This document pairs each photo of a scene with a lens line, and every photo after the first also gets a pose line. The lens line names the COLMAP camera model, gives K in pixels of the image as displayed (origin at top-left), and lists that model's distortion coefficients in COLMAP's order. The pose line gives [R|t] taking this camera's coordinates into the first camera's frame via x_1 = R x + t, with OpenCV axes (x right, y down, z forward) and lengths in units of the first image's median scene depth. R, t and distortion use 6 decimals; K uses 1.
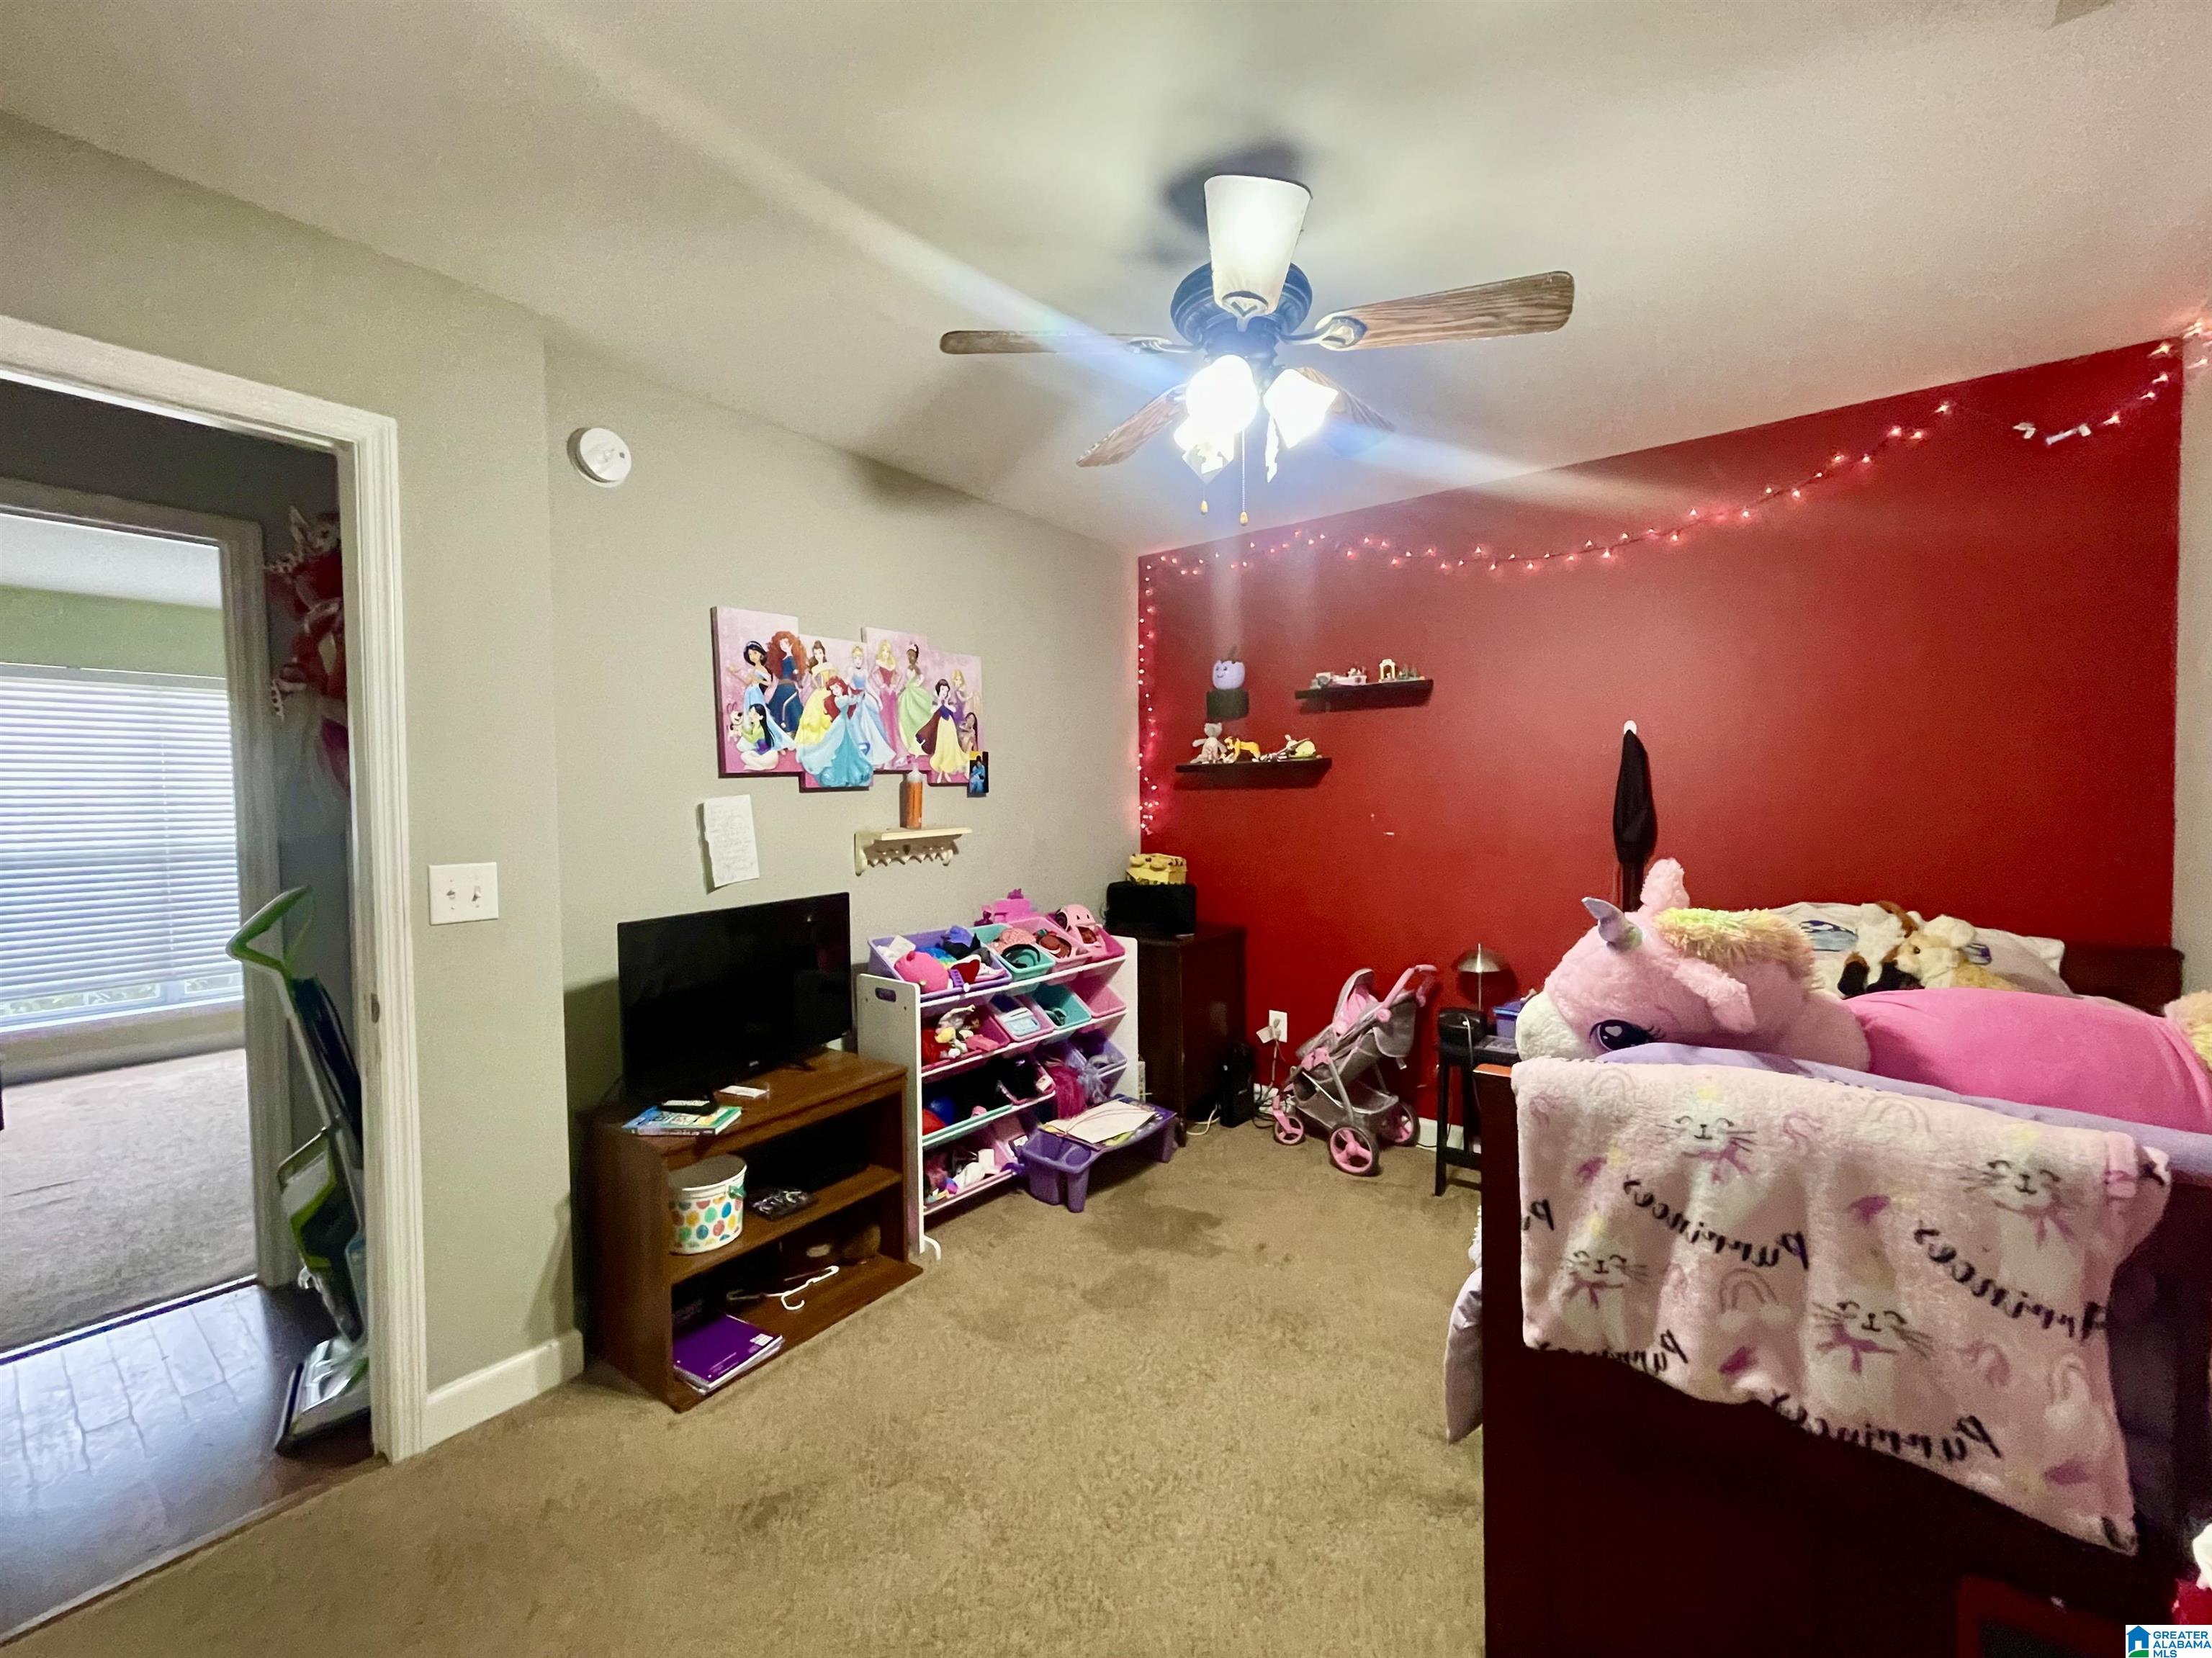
lens RADIAL K [[899.7, 0, 1106.0], [0, 899.7, 829.0], [0, 0, 1]] dist [0.022063, -0.000018]
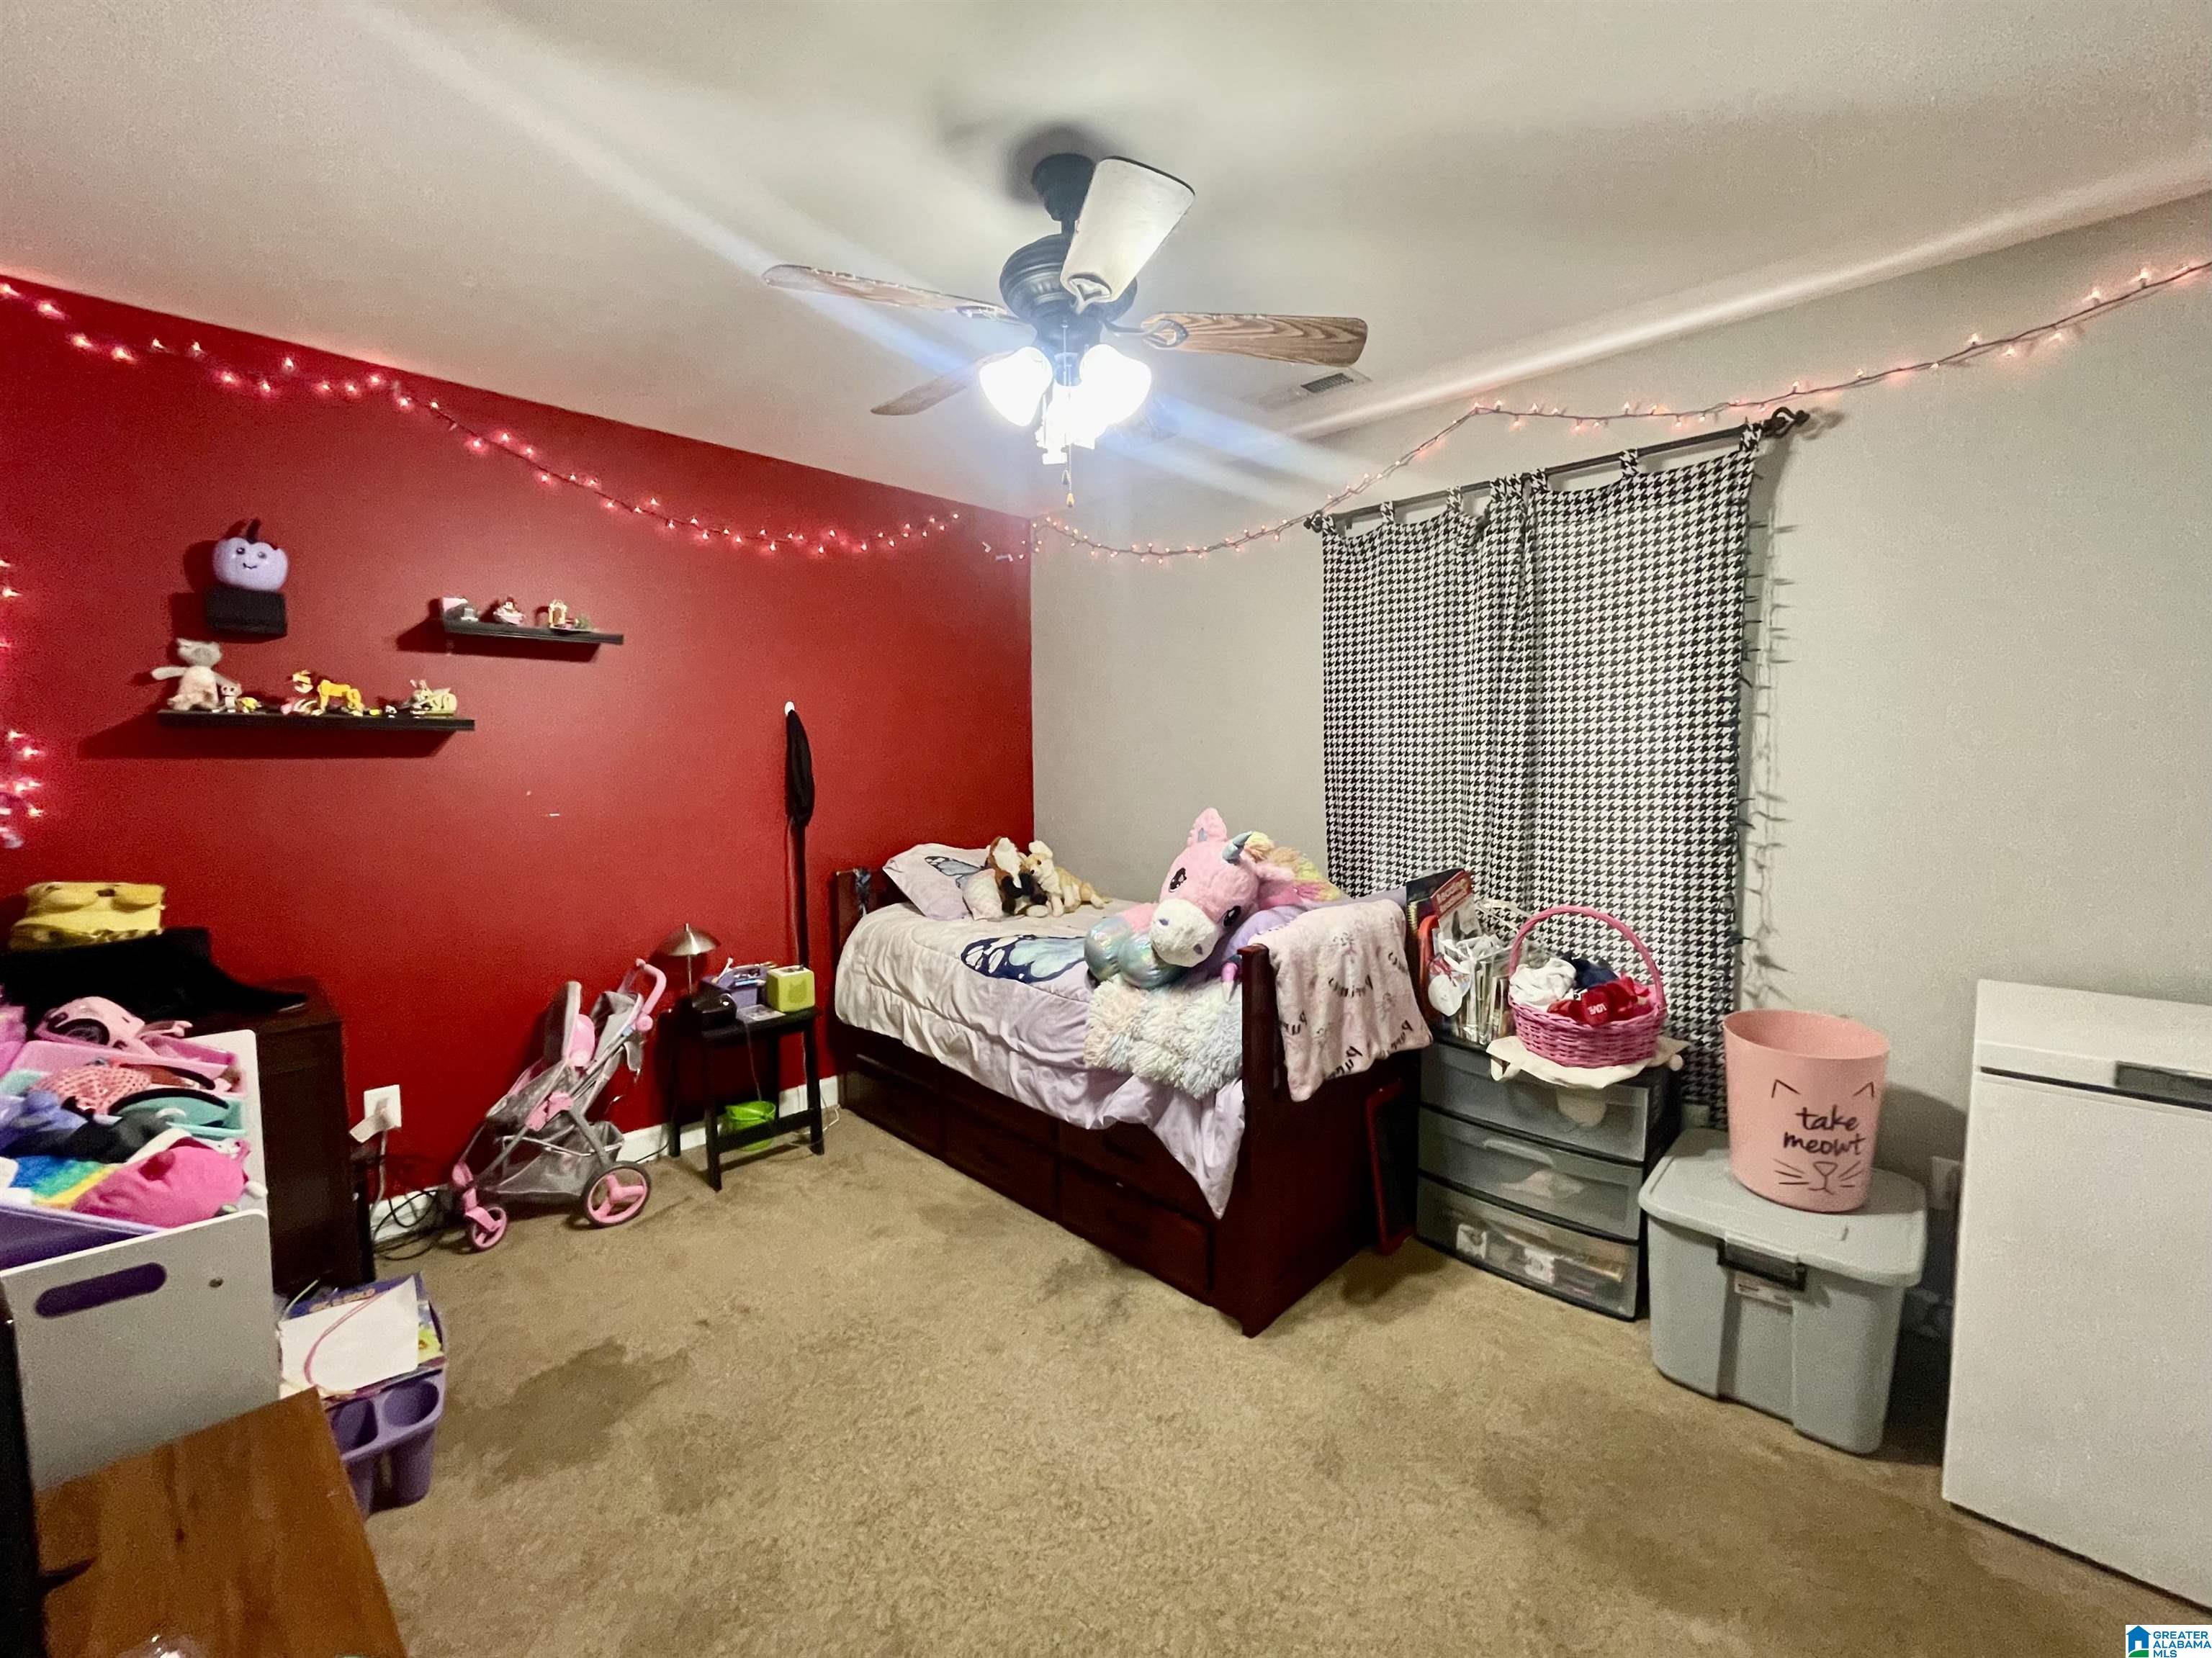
lens RADIAL K [[891.6, 0, 1106.0], [0, 891.6, 829.0], [0, 0, 1]] dist [0.000307, 0.000089]
pose [[0.156604, -0.066944, 0.985390, -0.518390], [0.038416, 0.997358, 0.061652, -0.015708], [-0.986914, 0.028200, 0.158762, 0.491543]]
